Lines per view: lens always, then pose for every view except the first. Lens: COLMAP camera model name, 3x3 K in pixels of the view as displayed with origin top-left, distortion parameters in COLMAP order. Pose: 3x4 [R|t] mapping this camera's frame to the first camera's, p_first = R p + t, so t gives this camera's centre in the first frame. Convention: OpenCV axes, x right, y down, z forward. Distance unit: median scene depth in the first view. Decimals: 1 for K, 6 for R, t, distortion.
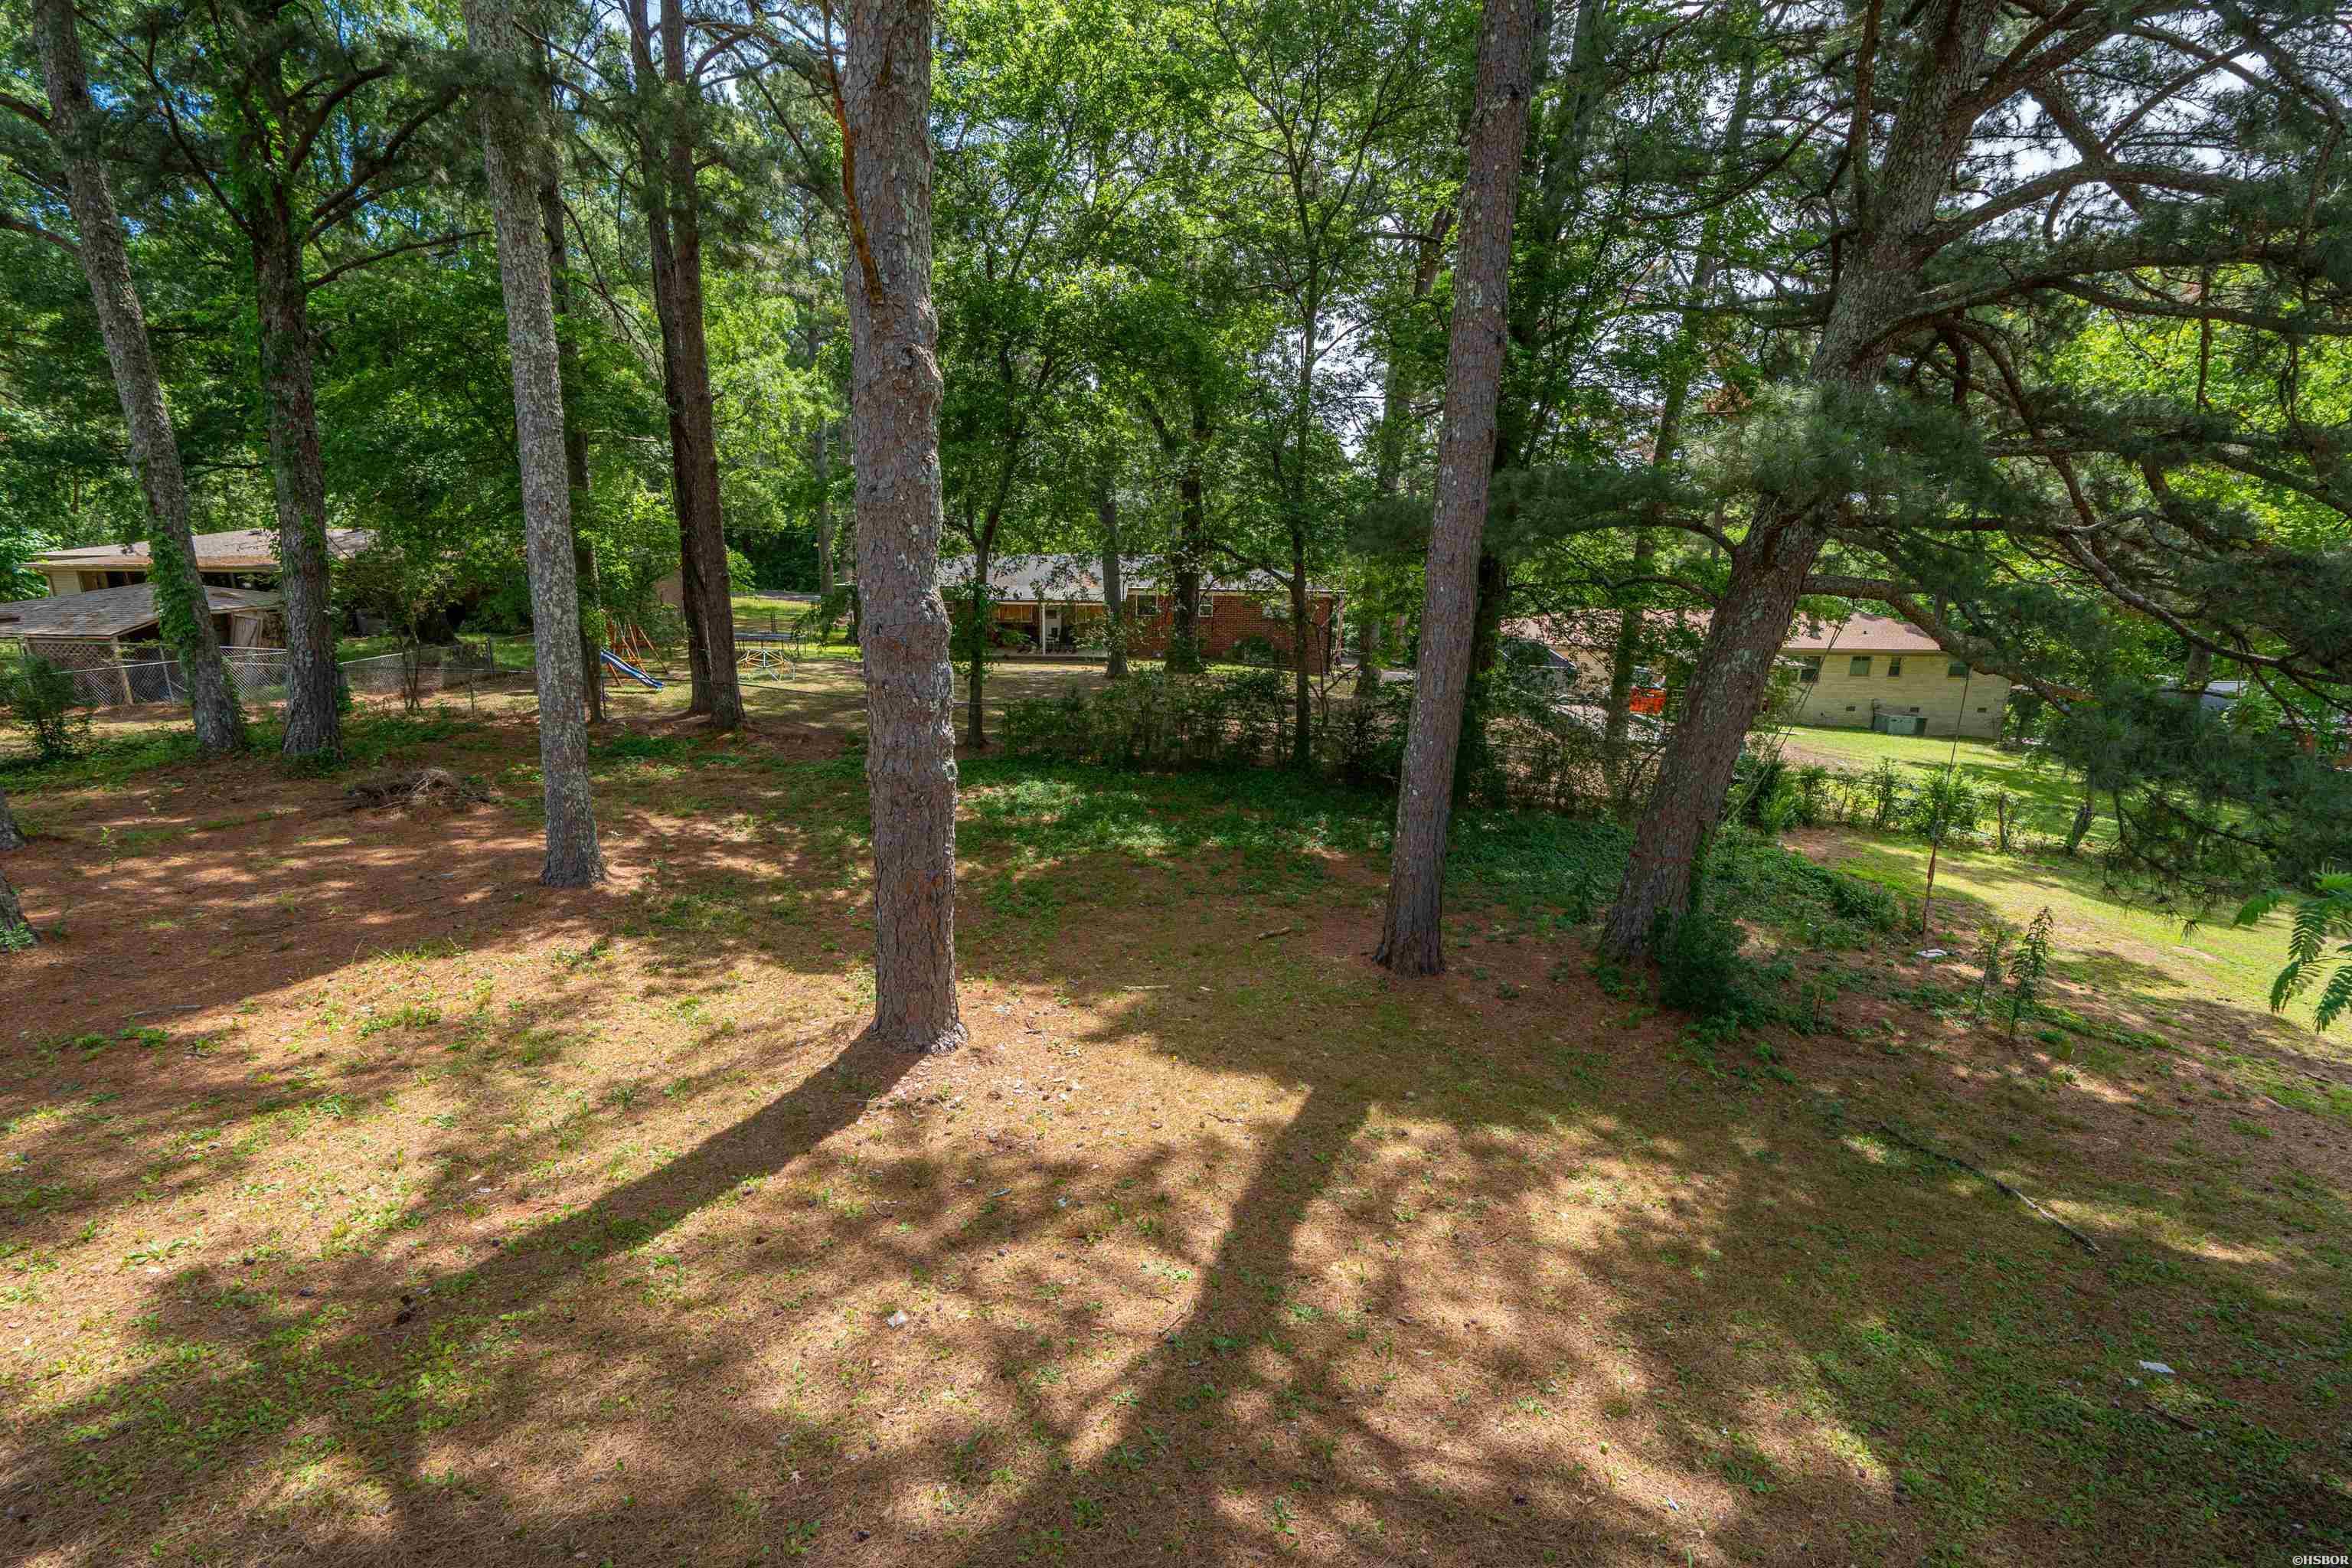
lens RADIAL K [[1083.3, 0, 1158.4], [0, 1083.3, 813.1], [0, 0, 1]] dist [-0.002845, 0.000446]
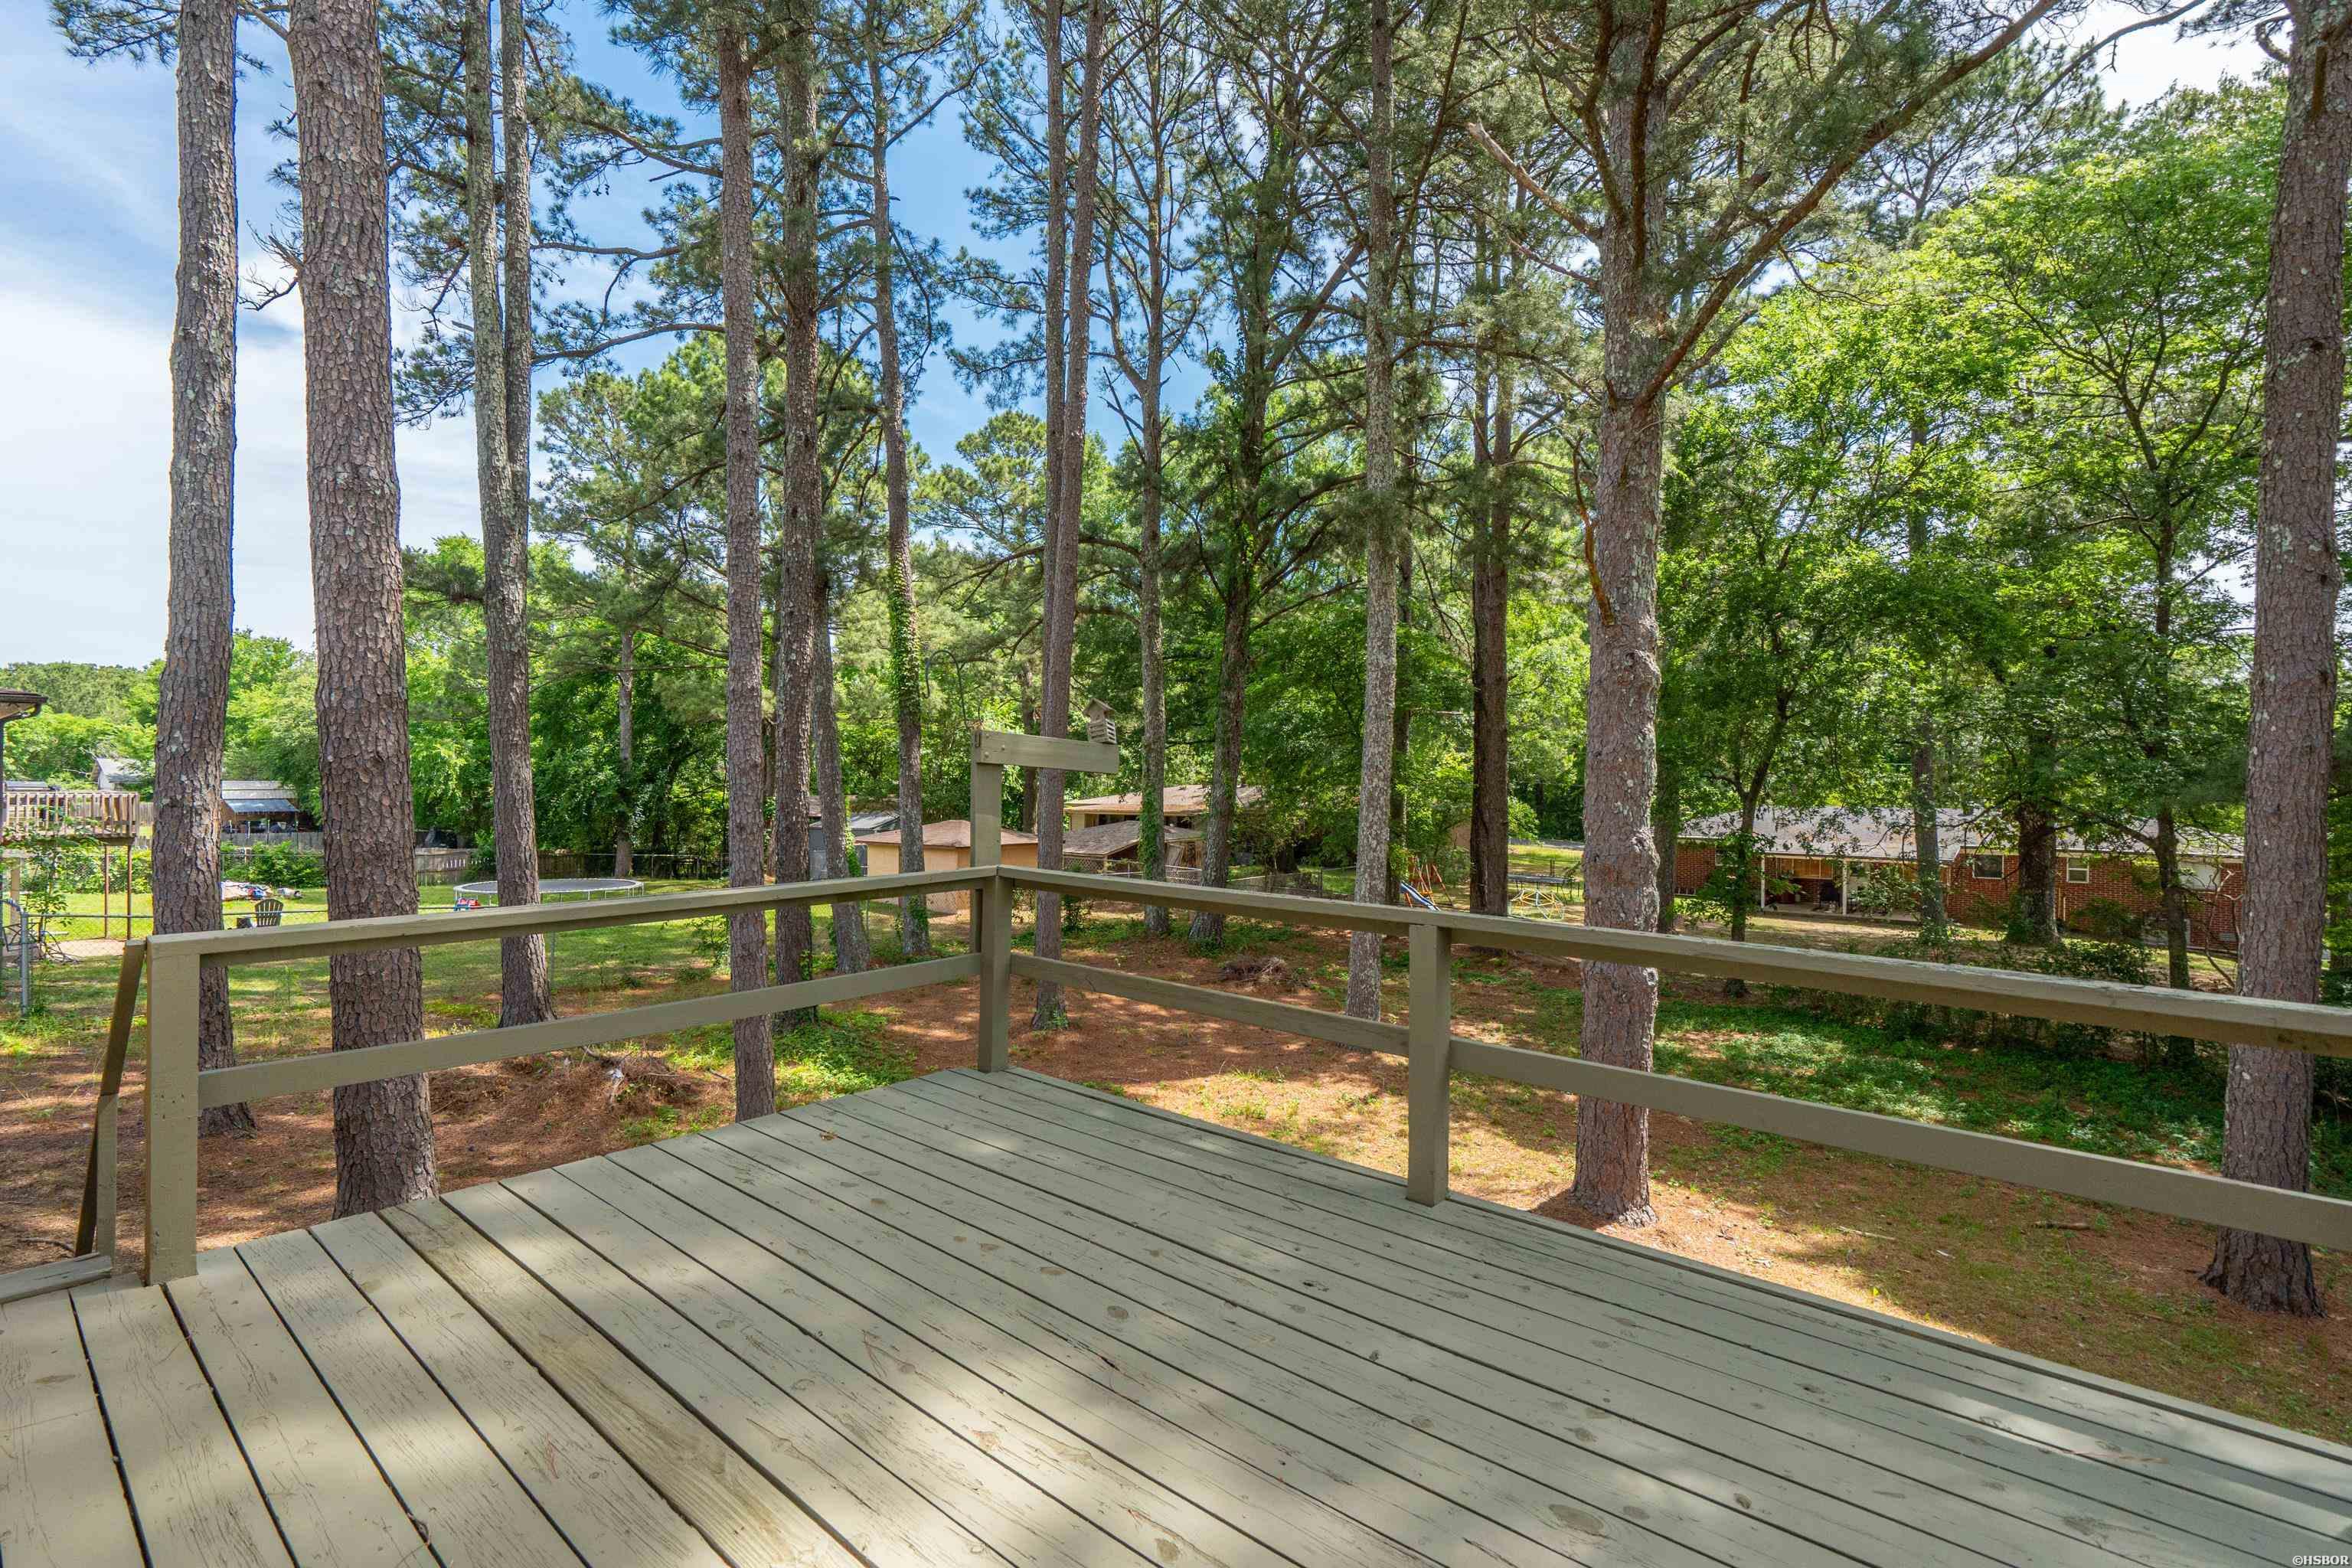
lens RADIAL K [[1083.3, 0, 1158.4], [0, 1083.3, 813.1], [0, 0, 1]] dist [-0.002845, 0.000446]
pose [[0.768230, 0.010238, -0.640092, 0.078693], [-0.155386, 0.972953, -0.170930, 0.038161], [0.621030, 0.230775, 0.749043, -0.143874]]
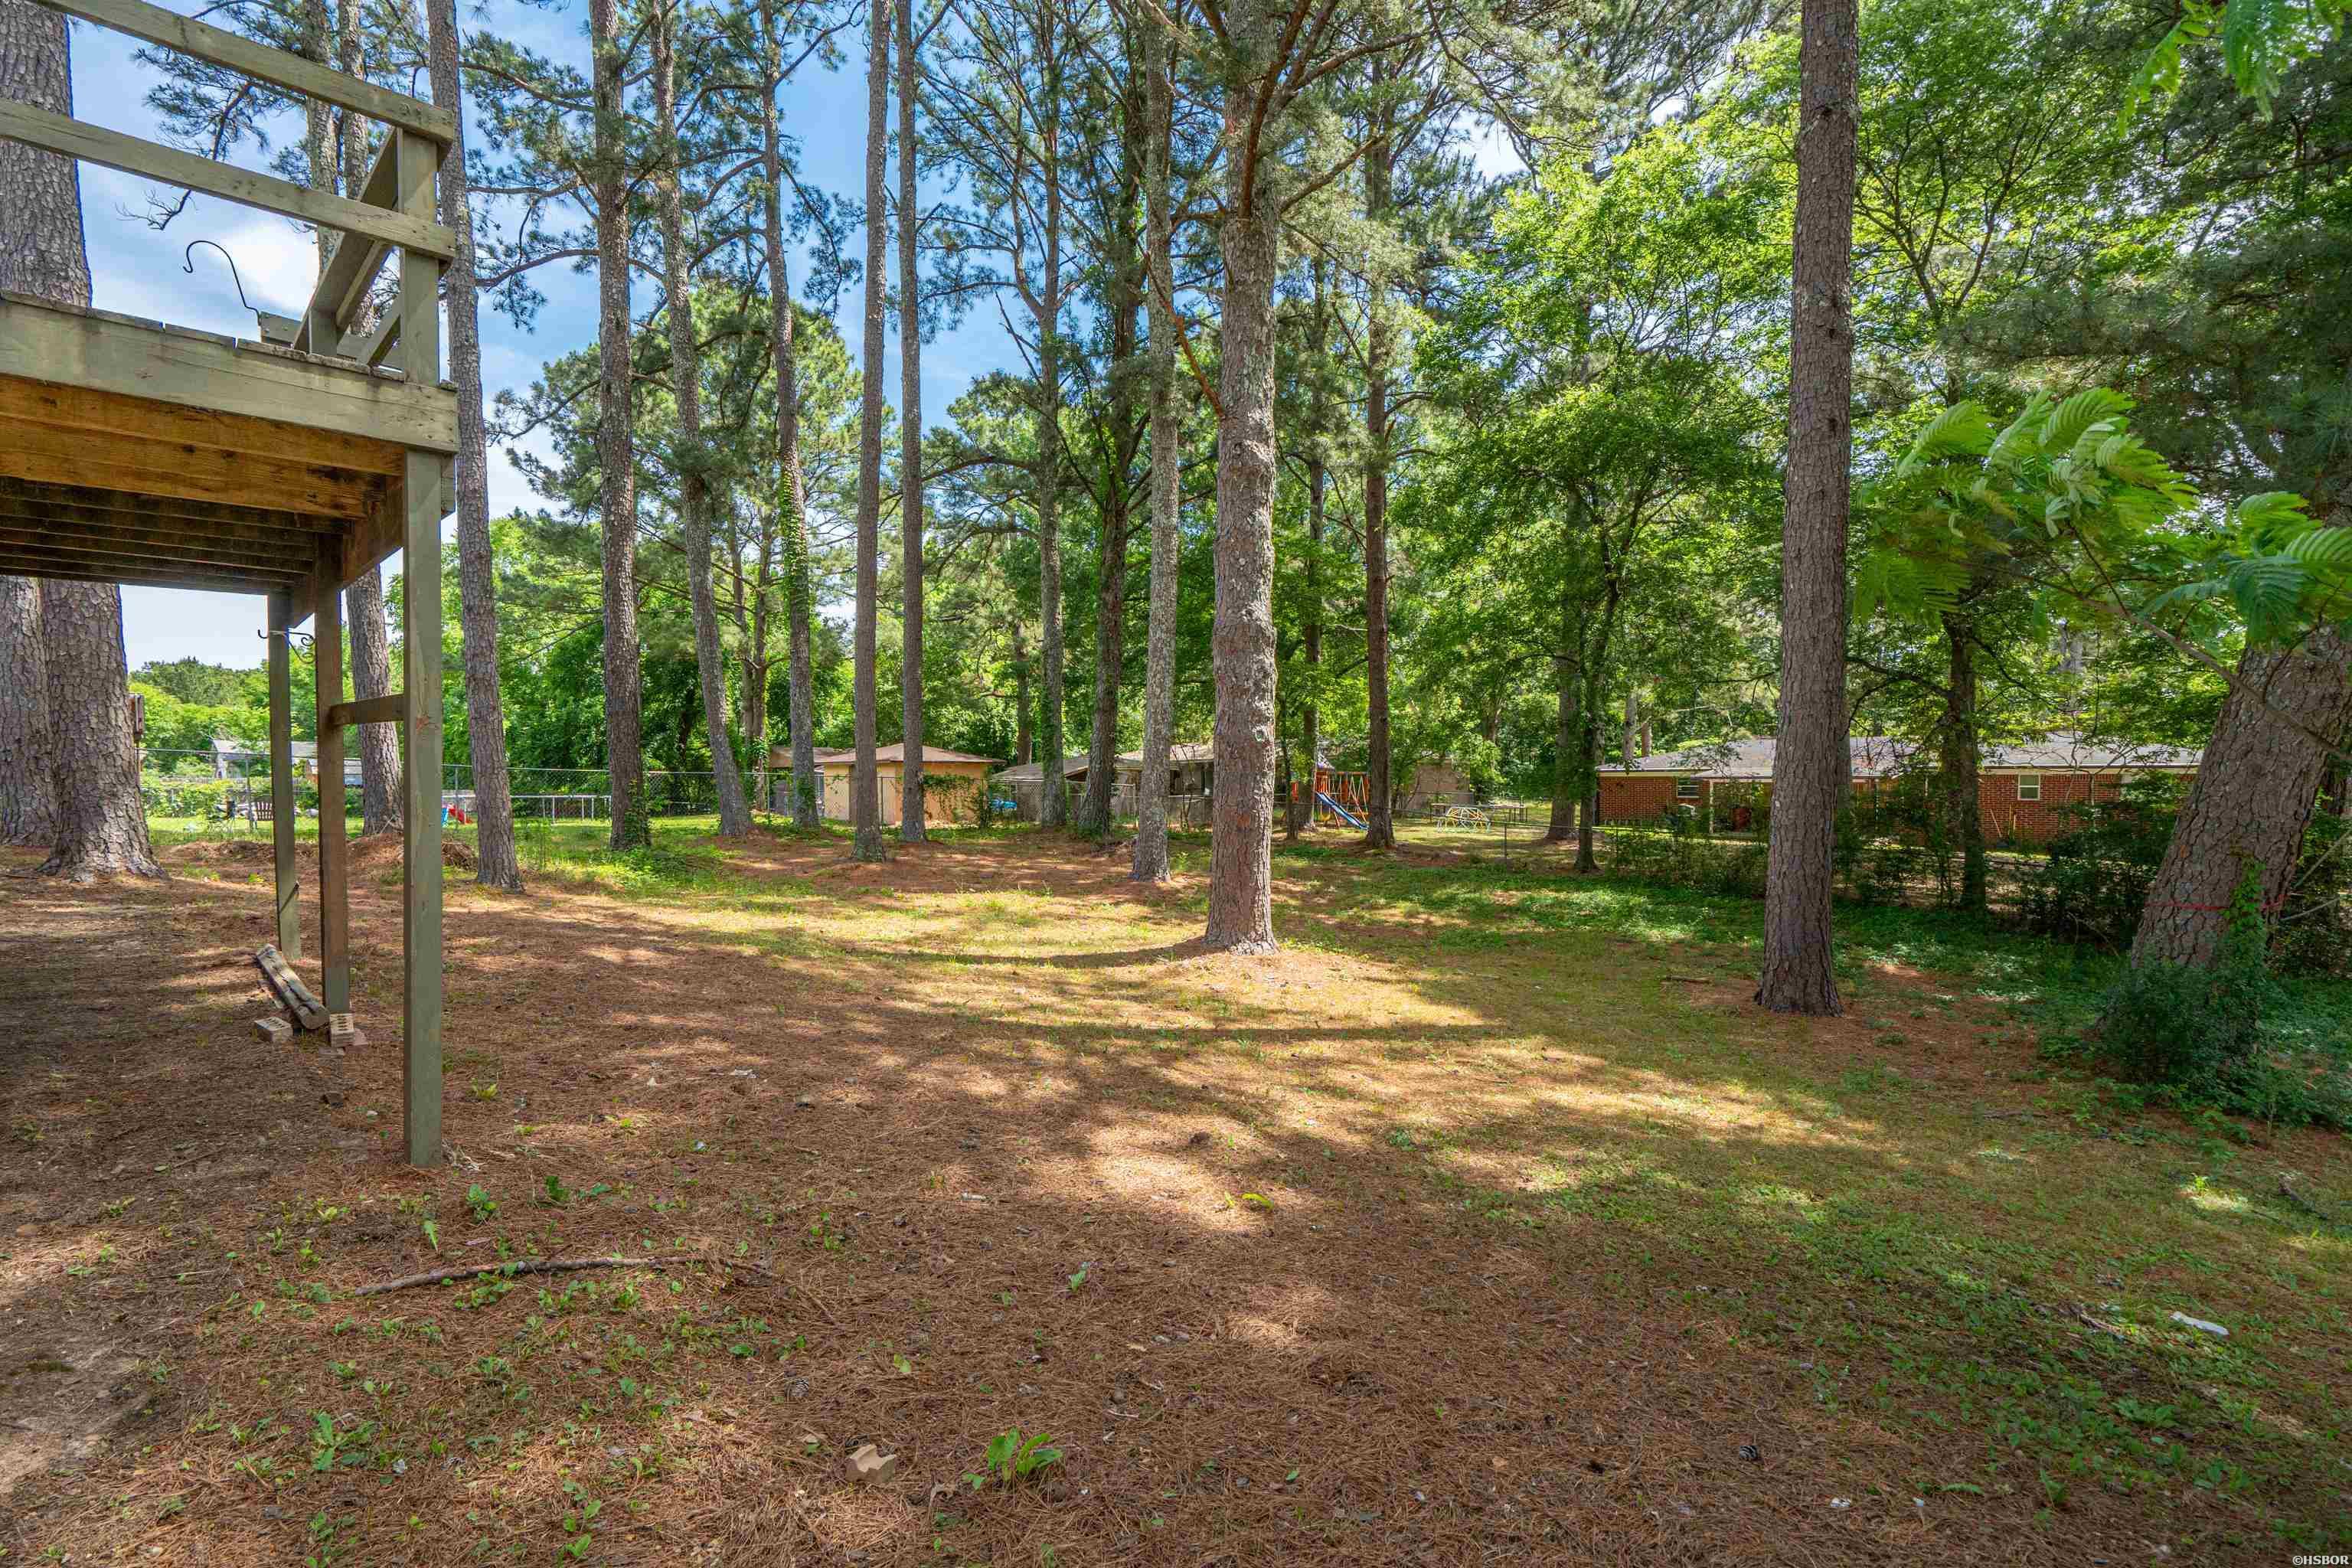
lens RADIAL K [[1066.3, 0, 1138.0], [0, 1066.3, 819.3], [0, 0, 1]] dist [-0.002150, 0.000551]
pose [[0.719315, 0.018534, -0.694437, 0.321988], [-0.159686, 0.977287, -0.139324, 0.141699], [0.676081, 0.211110, 0.705937, -0.001926]]
